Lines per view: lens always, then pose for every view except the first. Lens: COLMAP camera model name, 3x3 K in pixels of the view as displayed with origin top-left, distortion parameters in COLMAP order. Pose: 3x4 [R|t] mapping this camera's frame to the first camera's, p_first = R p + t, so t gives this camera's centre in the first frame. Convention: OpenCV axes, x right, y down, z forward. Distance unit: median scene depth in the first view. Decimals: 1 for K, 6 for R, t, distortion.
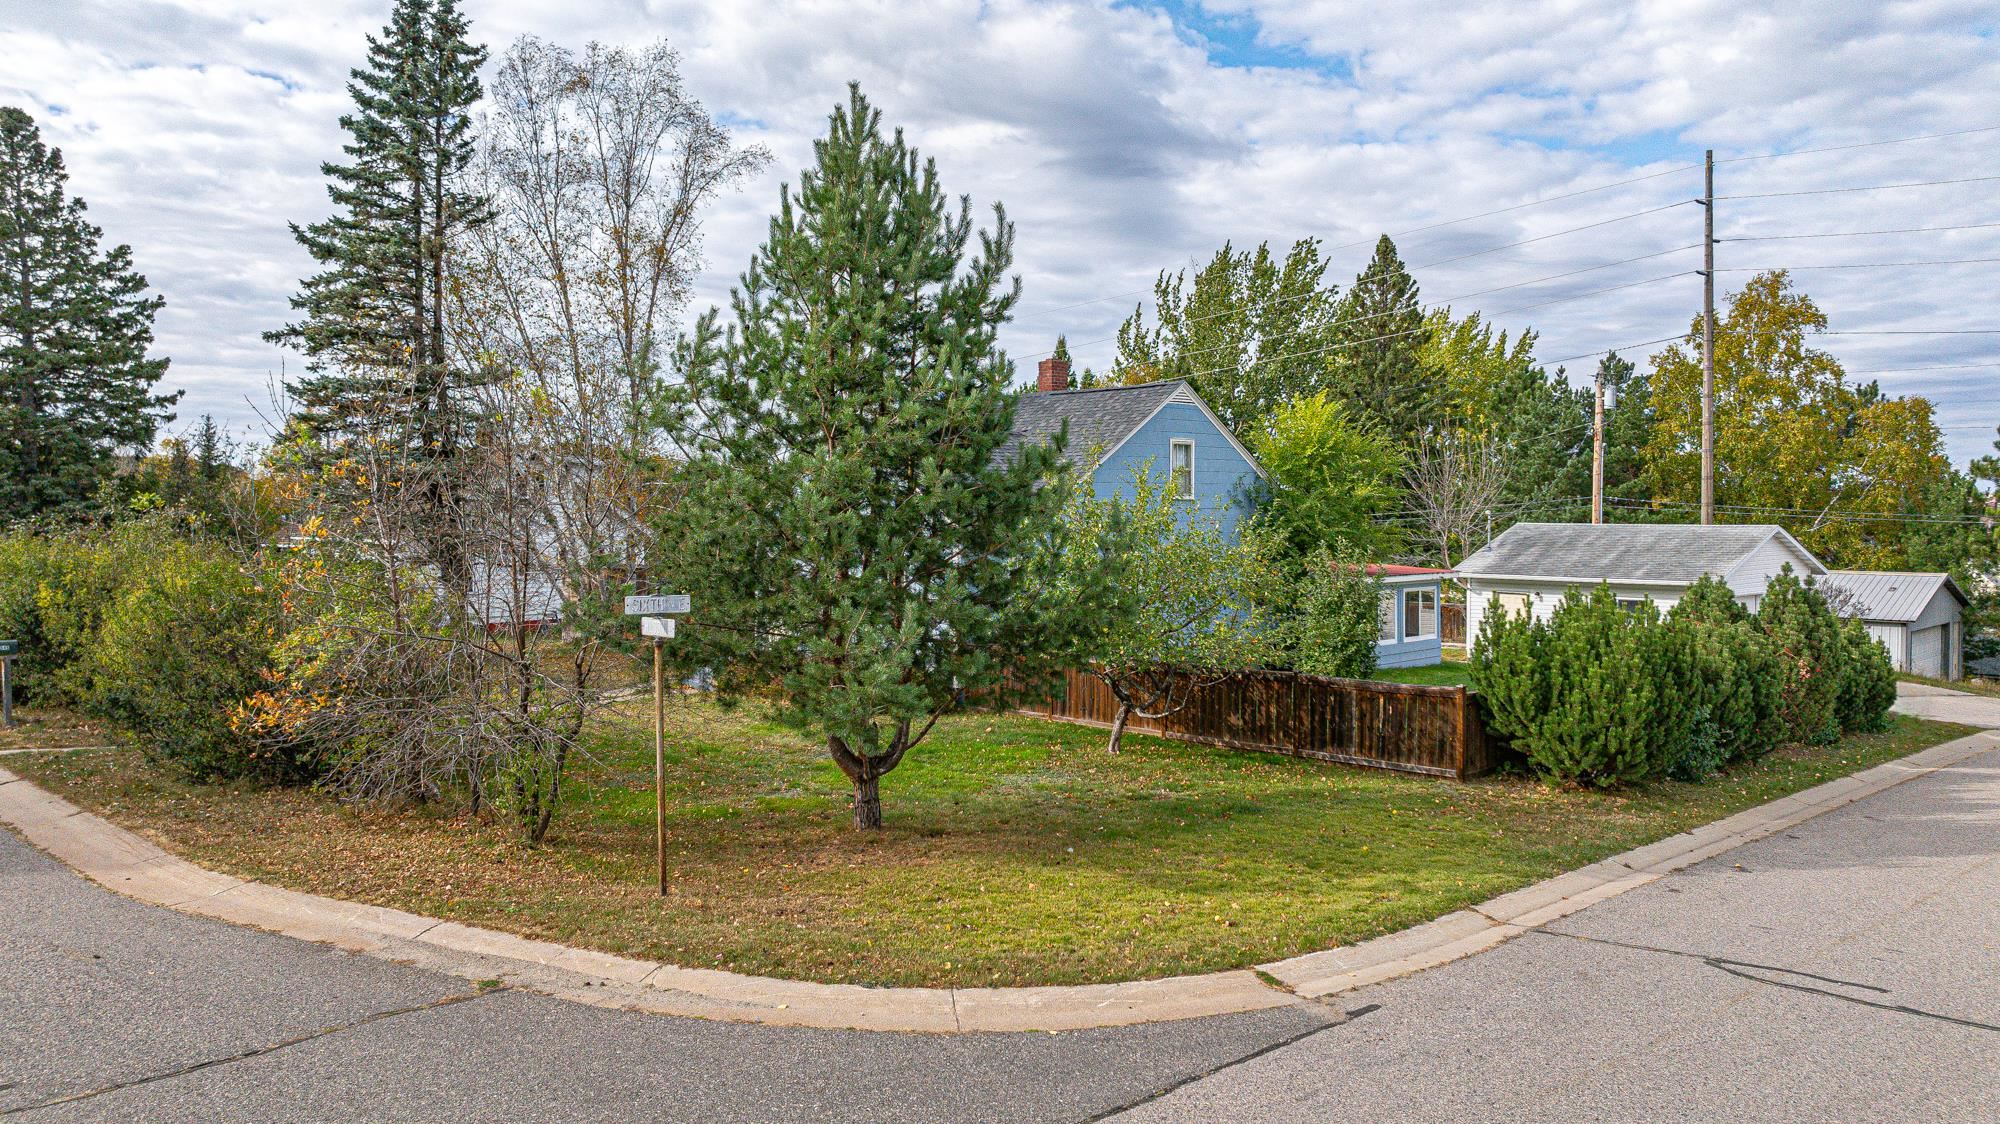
lens RADIAL K [[1436.2, 0, 1003.3], [0, 1436.2, 555.5], [0, 0, 1]] dist [-0.011733, 0.016246]
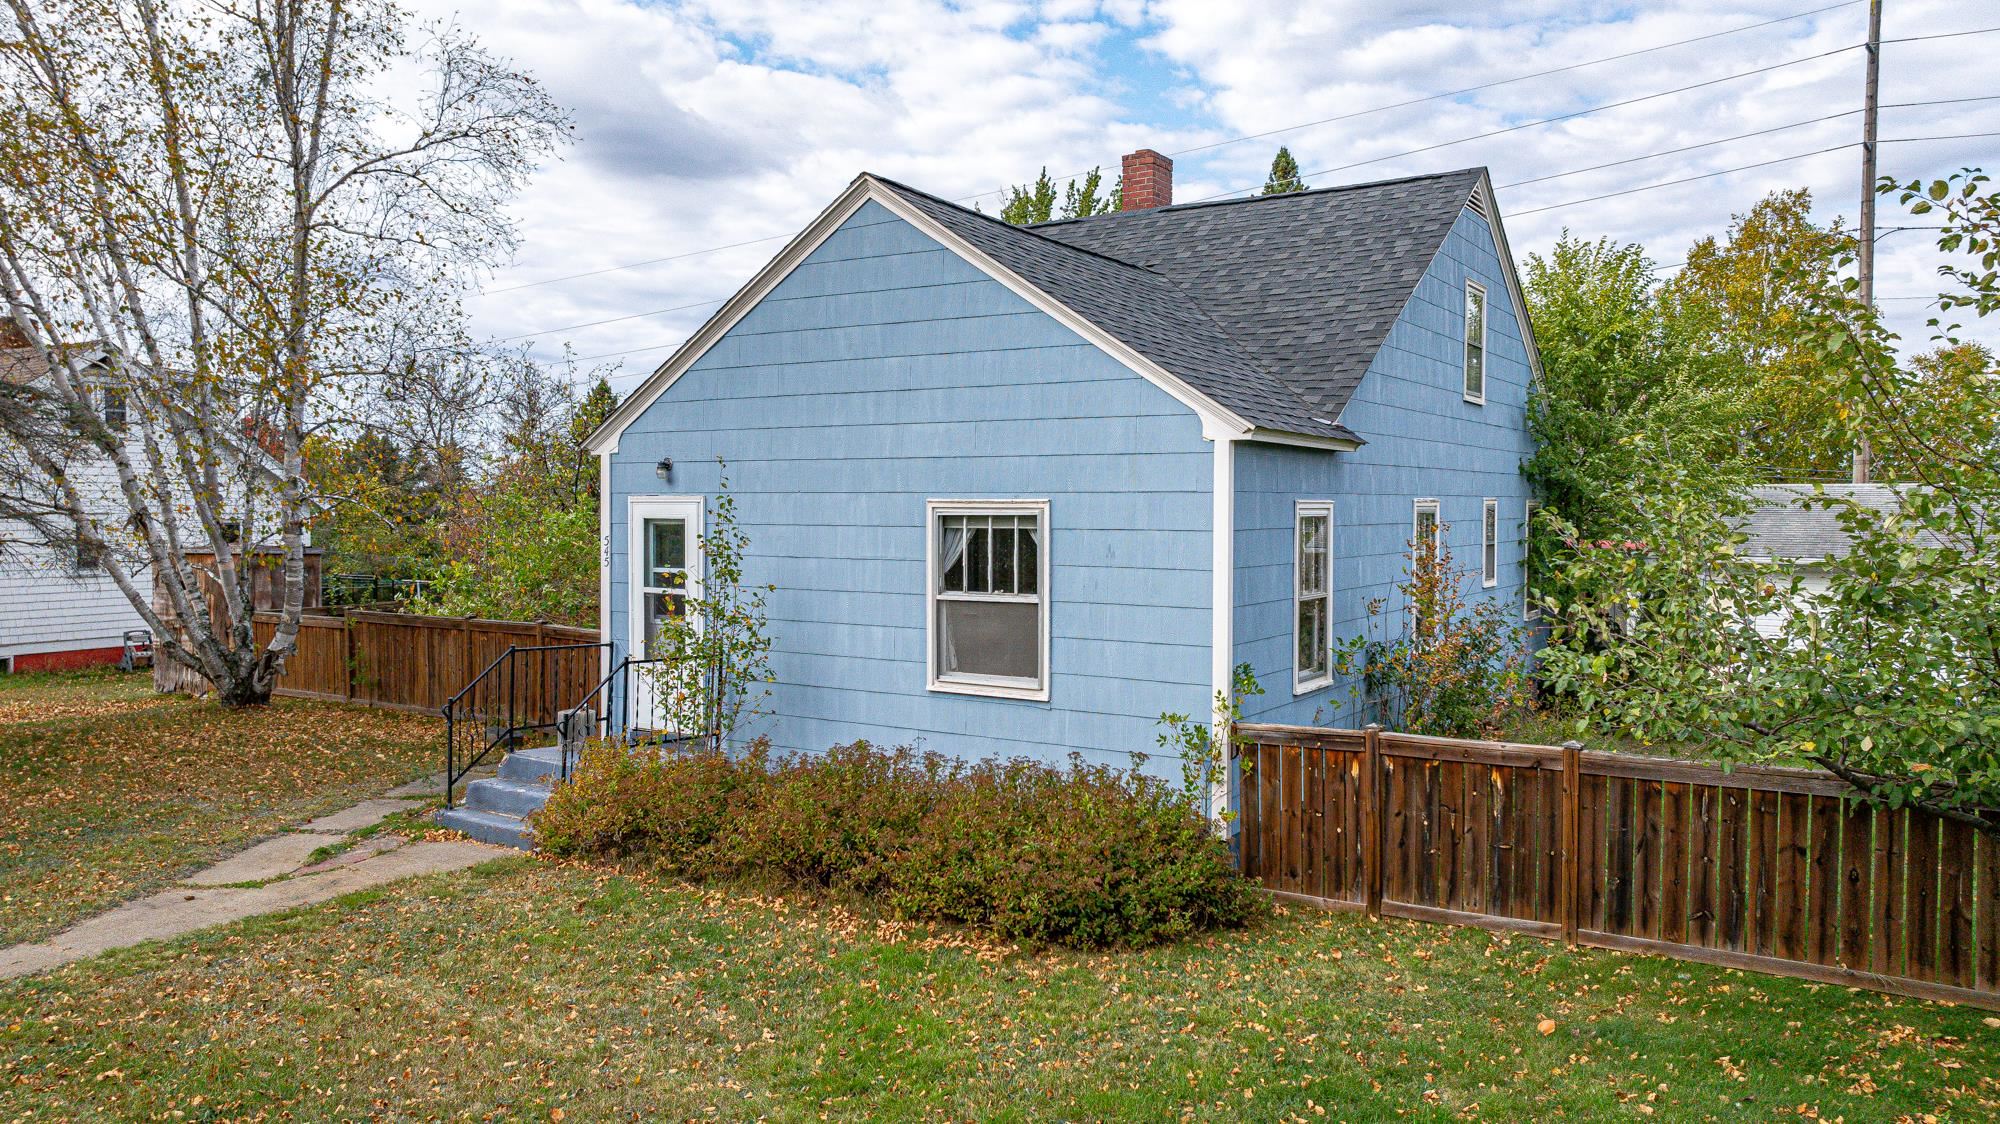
lens RADIAL K [[1436.2, 0, 1006.0], [0, 1436.2, 553.8], [0, 0, 1]] dist [-0.011733, 0.016246]
pose [[0.974781, -0.006259, 0.223075, -0.151404], [0.007180, 0.999969, -0.003318, 0.015432], [-0.223047, 0.004836, 0.974796, 0.539024]]
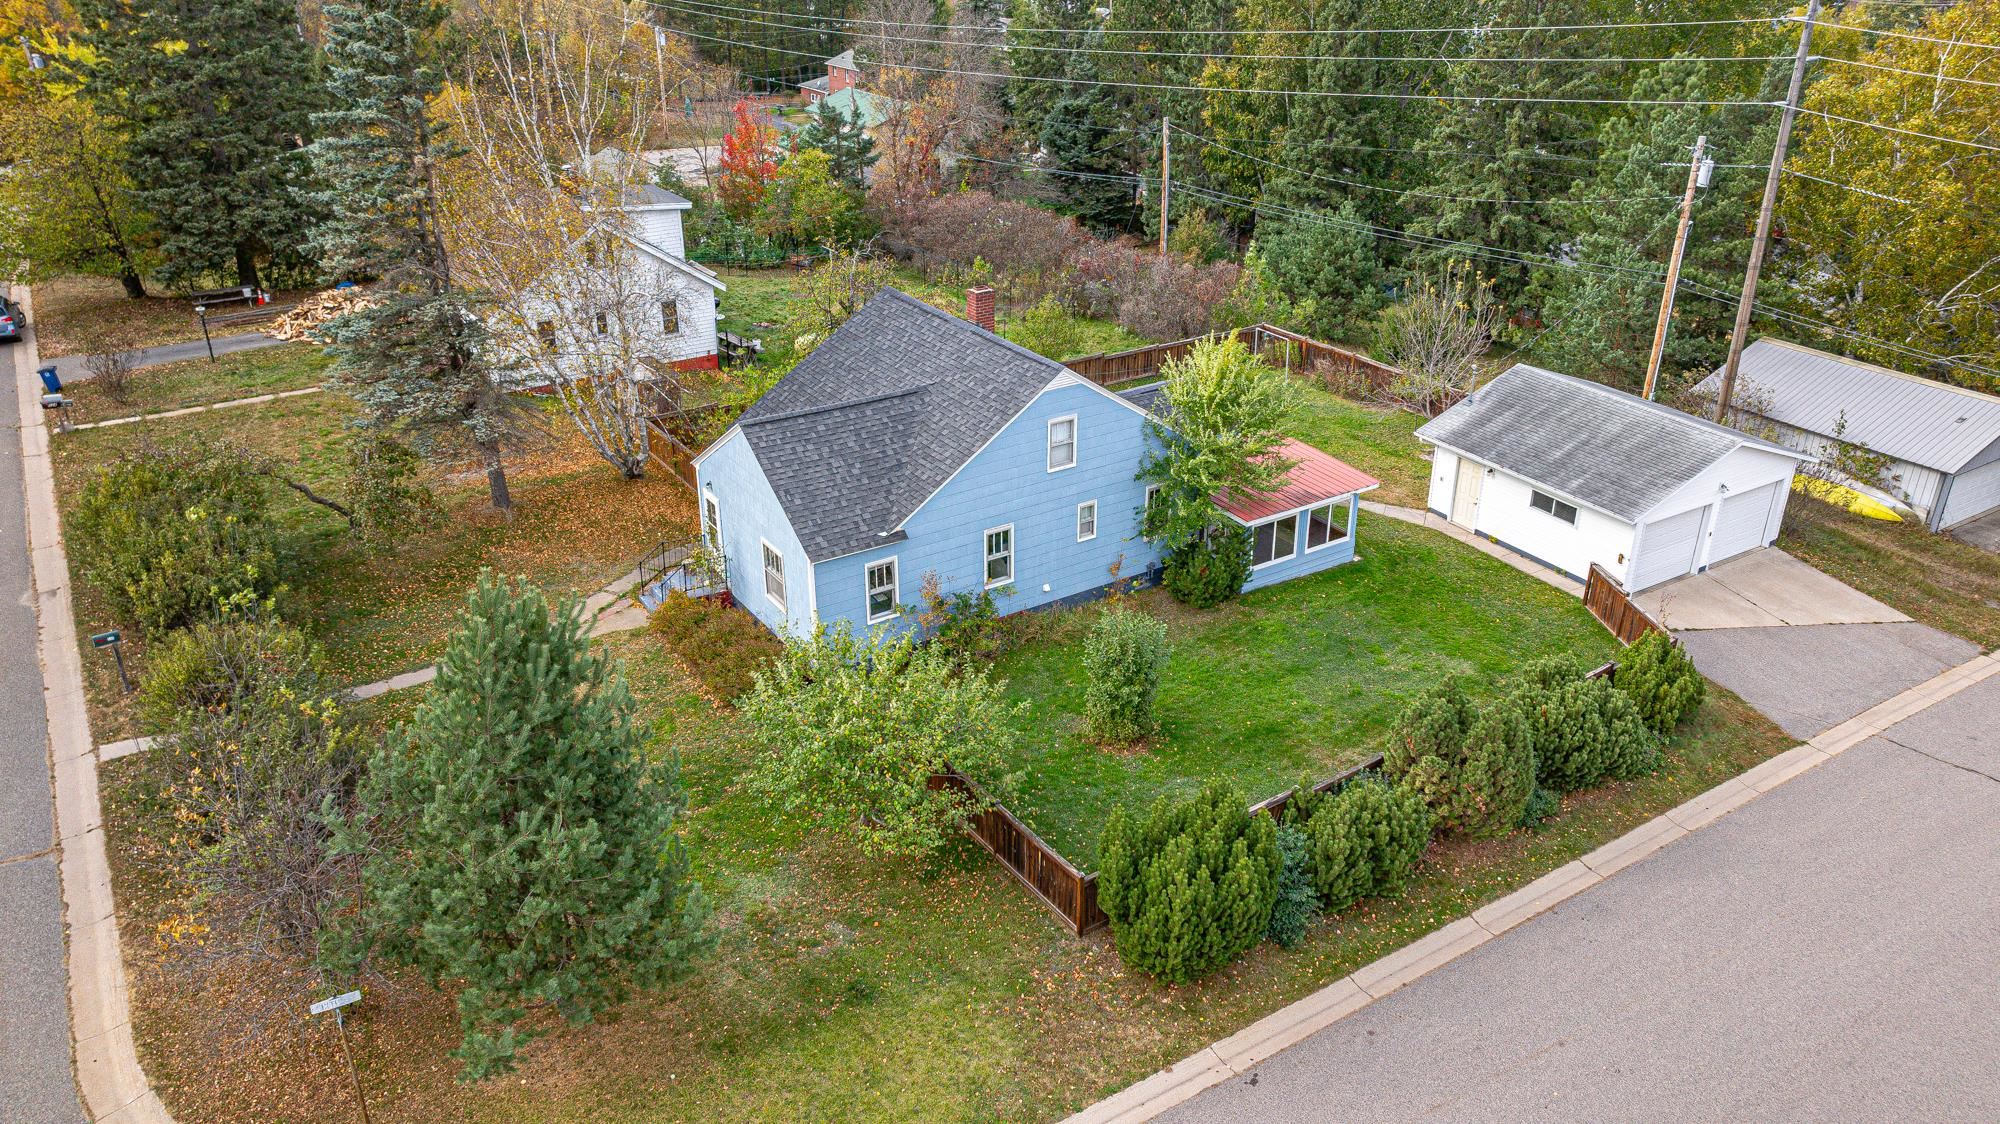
lens RADIAL K [[1436.2, 0, 993.3], [0, 1436.2, 558.3], [0, 0, 1]] dist [-0.011733, 0.016246]
pose [[0.976952, 0.092803, -0.192232, 0.288723], [-0.004513, 0.909327, 0.416058, -0.431604], [0.213413, -0.405601, 0.888787, -0.014811]]
